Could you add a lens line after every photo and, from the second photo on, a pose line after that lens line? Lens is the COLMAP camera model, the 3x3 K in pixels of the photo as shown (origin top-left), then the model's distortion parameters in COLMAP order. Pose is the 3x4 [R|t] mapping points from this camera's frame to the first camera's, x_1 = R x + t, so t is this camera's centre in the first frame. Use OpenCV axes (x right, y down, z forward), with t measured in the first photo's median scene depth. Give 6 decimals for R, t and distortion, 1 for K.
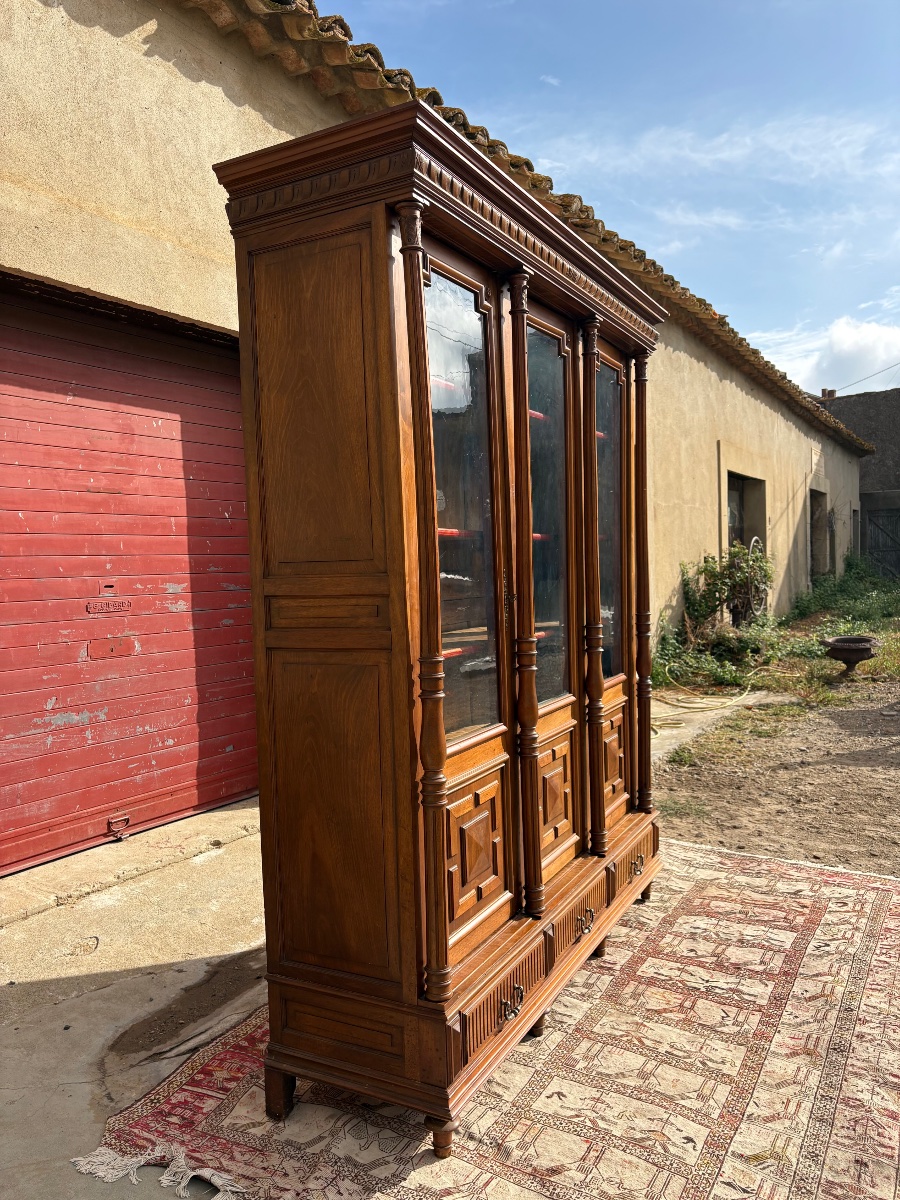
lens RADIAL K [[907.8, 0, 450.0], [0, 907.8, 600.0], [0, 0, 1]] dist [0.041770, -0.038532]
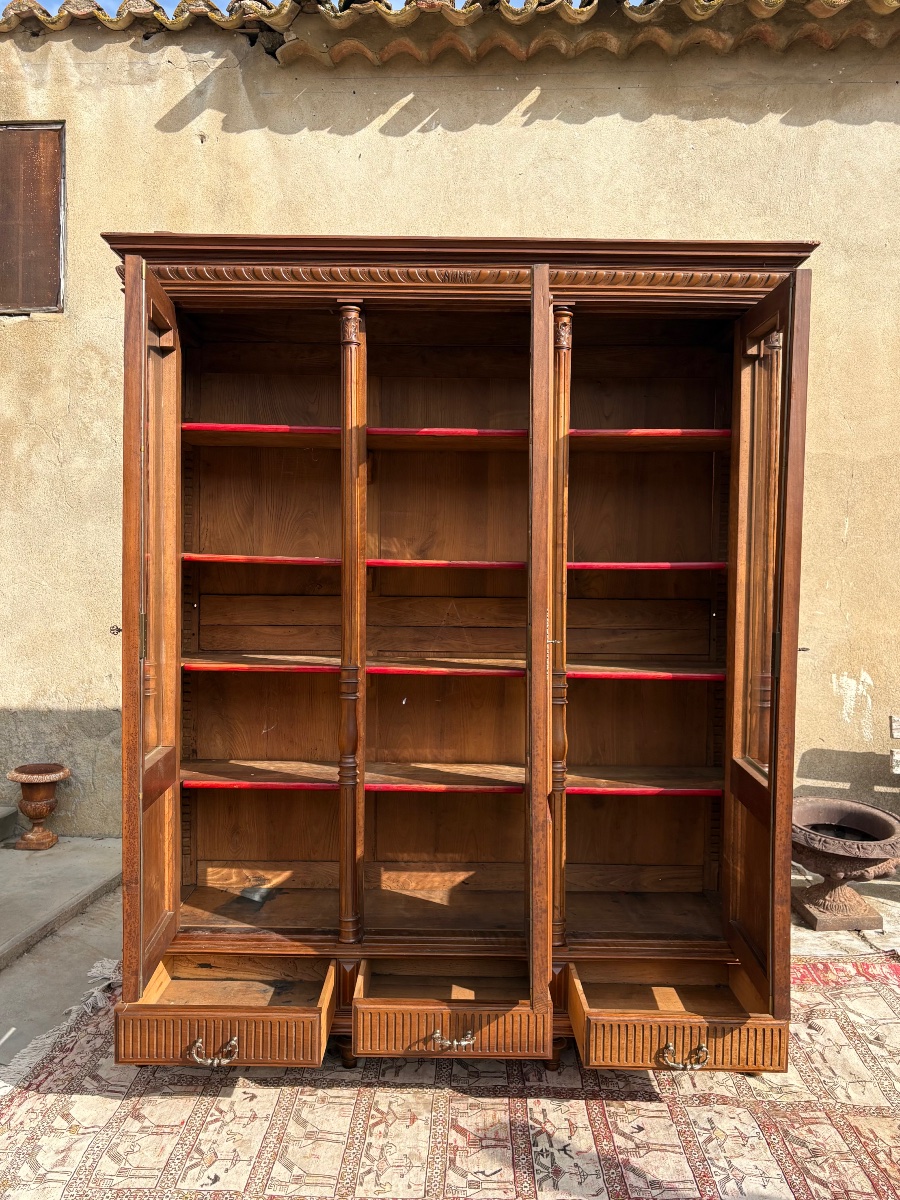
lens RADIAL K [[958.4, 0, 450.0], [0, 958.4, 600.0], [0, 0, 1]] dist [0.072653, -0.088147]
pose [[0.467995, 0.055681, -0.881975, 0.796005], [-0.063635, 0.997546, 0.029212, -0.051154], [0.881437, 0.042453, 0.470390, 0.441282]]
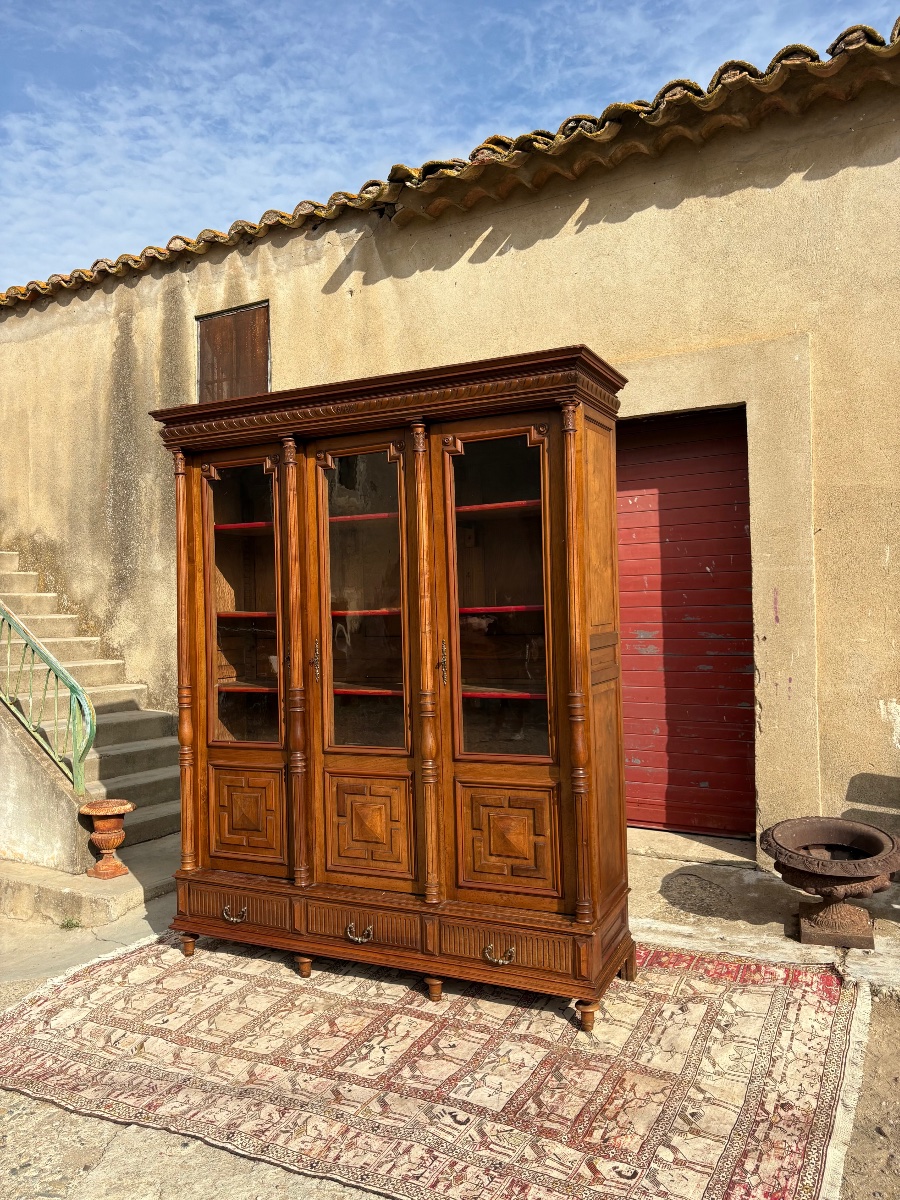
lens RADIAL K [[903.6, 0, 444.8], [0, 903.6, 603.4], [0, 0, 1]] dist [0.049051, -0.047181]
pose [[0.035321, 0.019281, -0.999190, 1.118551], [-0.018639, 0.999653, 0.018631, -0.090914], [0.999202, 0.017966, 0.035668, 0.877068]]
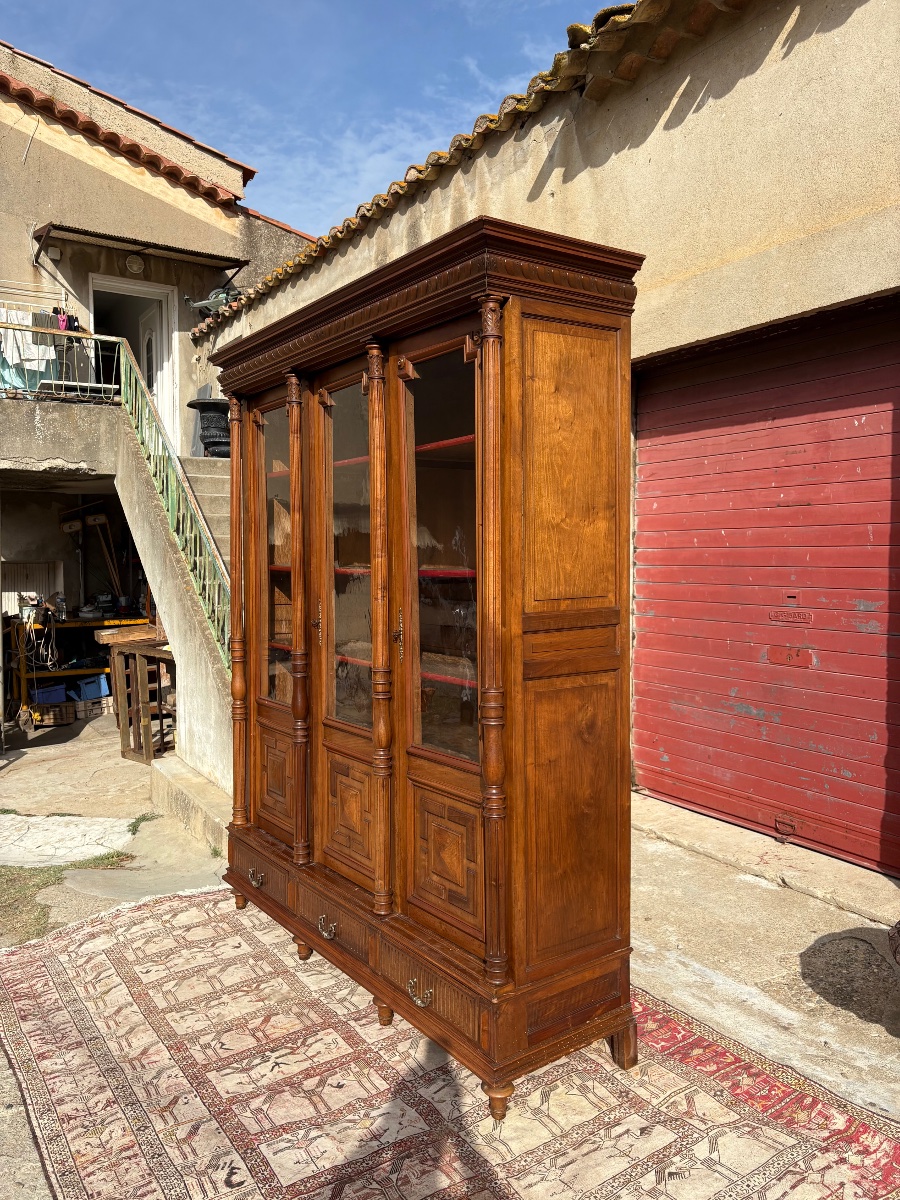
lens RADIAL K [[904.9, 0, 444.0], [0, 904.9, 605.2], [0, 0, 1]] dist [0.059147, -0.069245]
pose [[-0.460743, 0.077653, -0.884130, 0.841326], [-0.020191, 0.994990, 0.097912, -0.115924], [0.887304, 0.062963, -0.456867, 1.319988]]
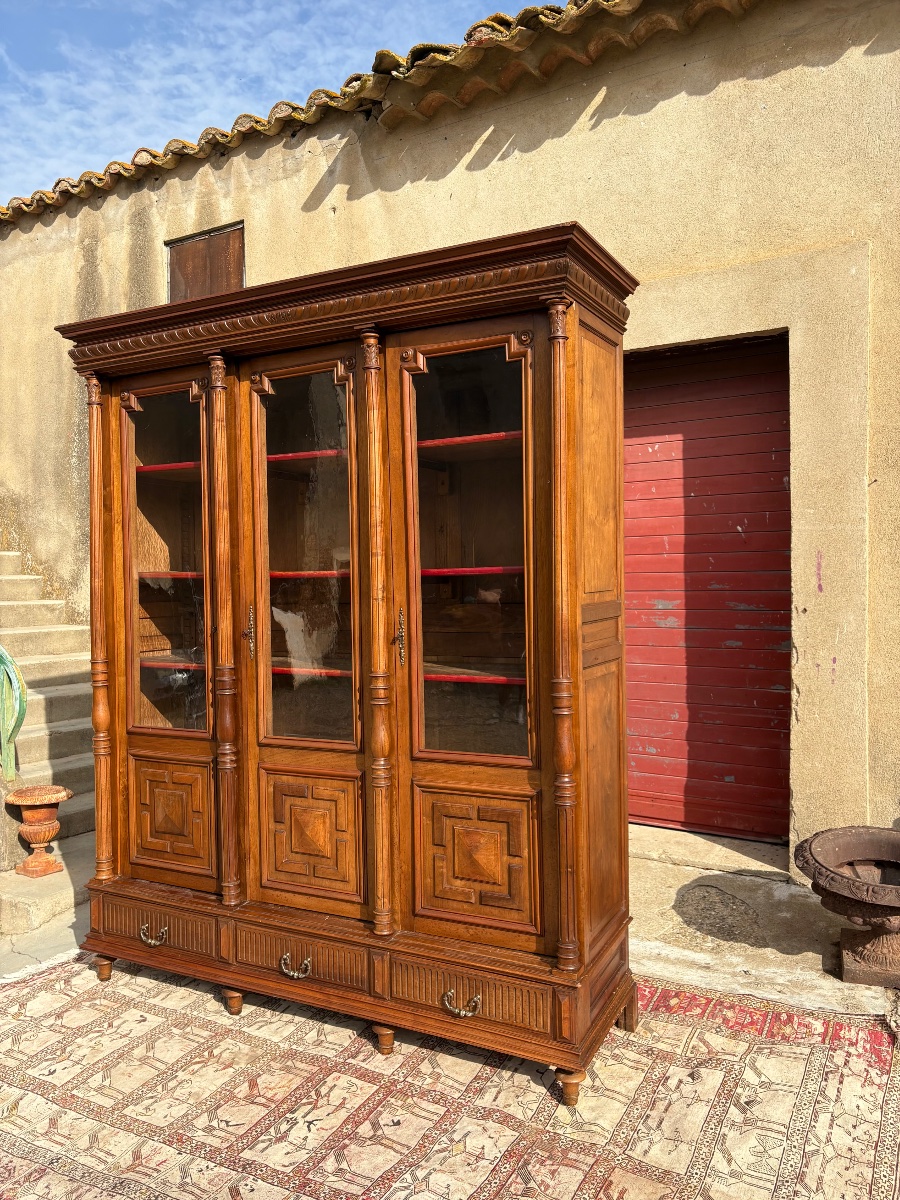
lens RADIAL K [[907.8, 0, 450.0], [0, 907.8, 600.0], [0, 0, 1]] dist [0.041770, -0.038532]
pose [[0.007444, 0.051147, -0.998663, 0.923051], [-0.028371, 0.998300, 0.050917, -0.081118], [0.999570, 0.027954, 0.008883, 0.947193]]
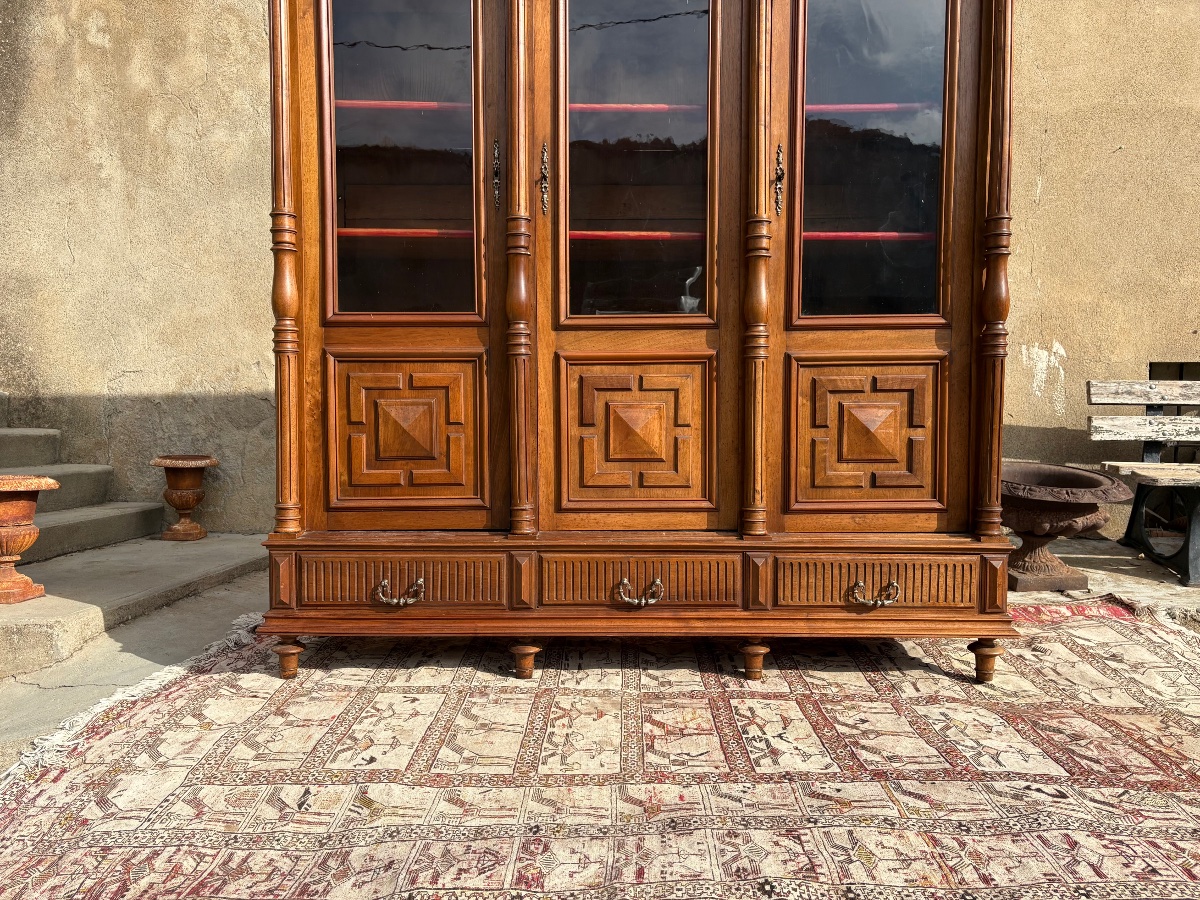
lens RADIAL K [[907.8, 0, 599.0], [0, 907.8, 453.9], [0, 0, 1]] dist [0.041770, -0.038532]
pose [[0.471599, 0.072319, -0.878843, 0.668730], [-0.053005, 0.997154, 0.053611, 0.160392], [0.880219, 0.021300, 0.474090, 0.491440]]
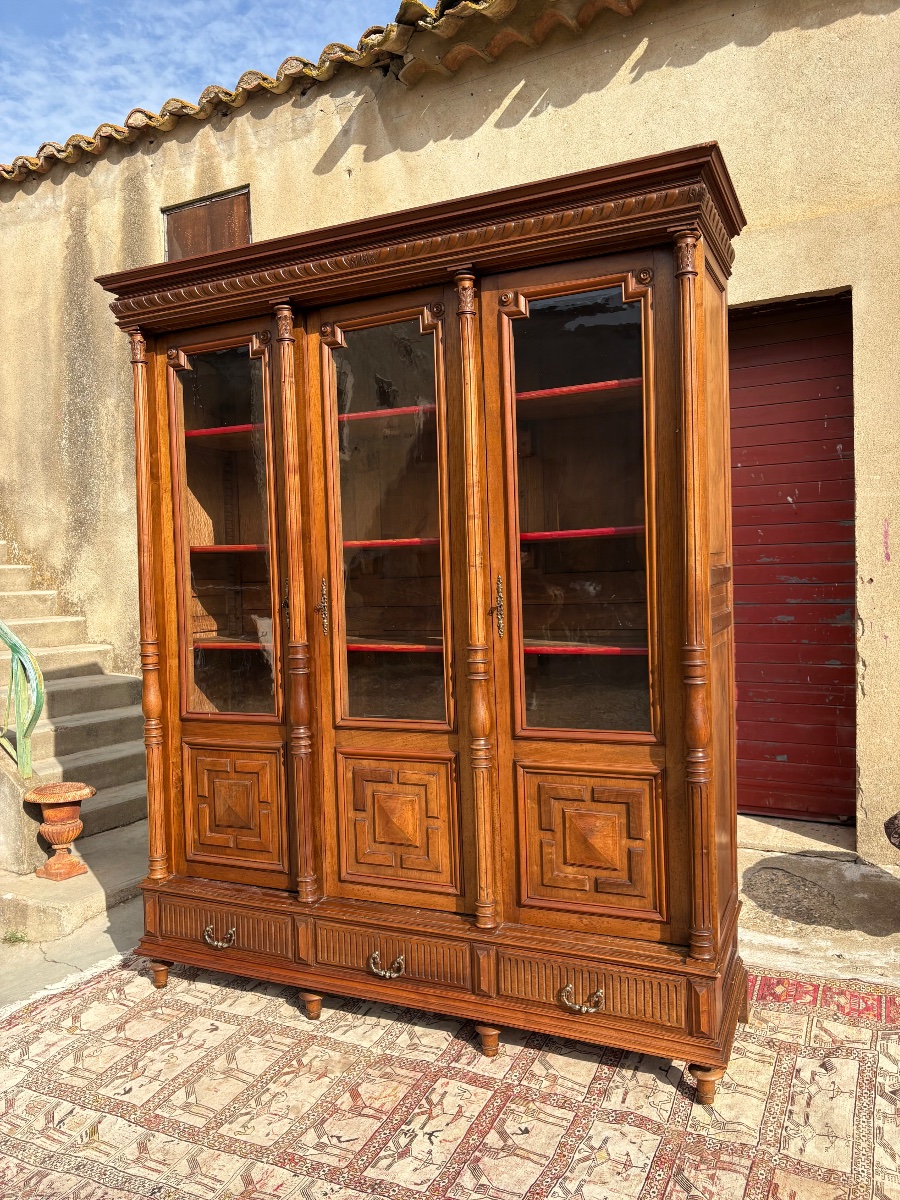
lens RADIAL K [[904.9, 0, 444.0], [0, 904.9, 605.2], [0, 0, 1]] dist [0.059147, -0.069245]
pose [[0.055995, 0.060161, -0.996617, 0.859309], [-0.015351, 0.998117, 0.059389, -0.051197], [0.998313, 0.011974, 0.056813, 0.826300]]
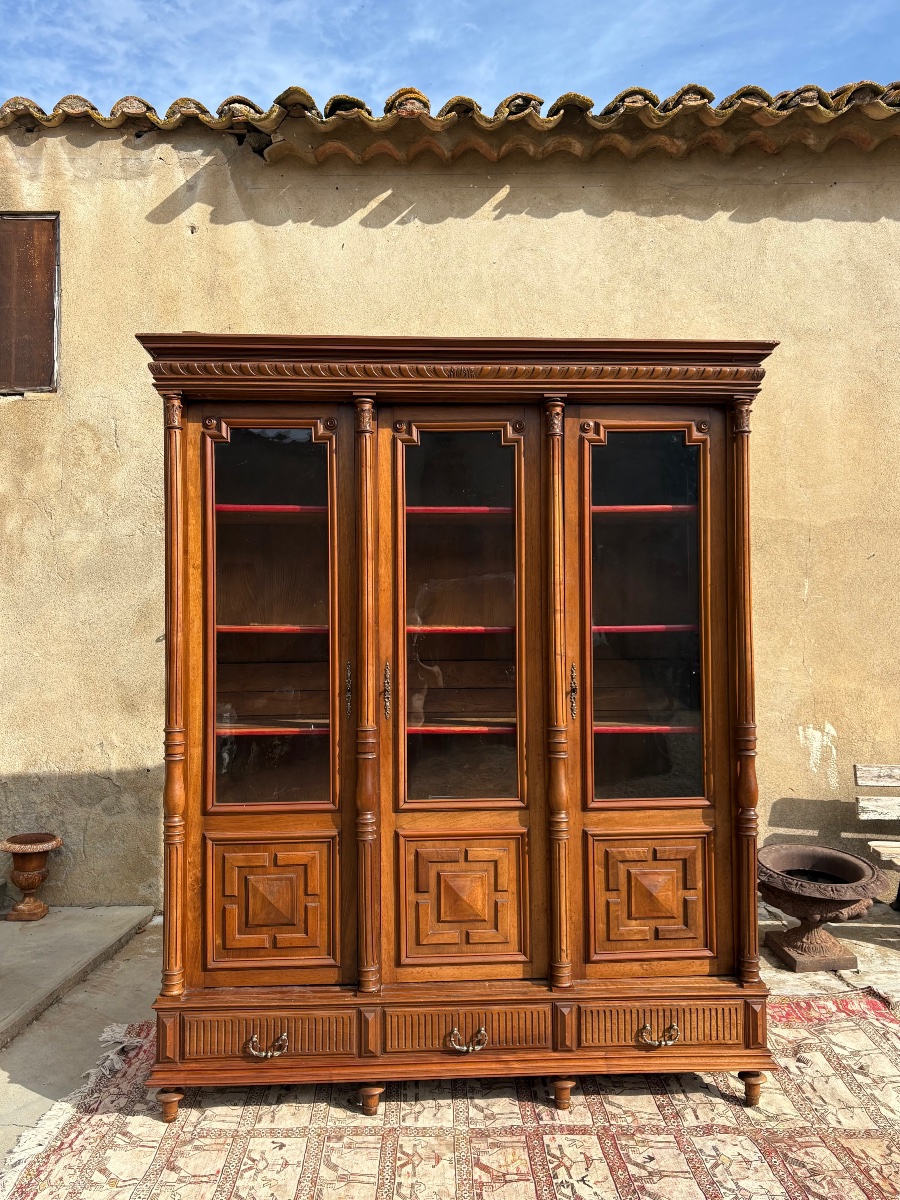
lens RADIAL K [[976.5, 0, 450.0], [0, 976.5, 600.0], [0, 0, 1]] dist [0.037988, -0.030733]
pose [[0.514010, -0.005718, -0.857765, 0.837945], [-0.046504, 0.998321, -0.034522, -0.054638], [0.856523, 0.057634, 0.512881, 0.359240]]
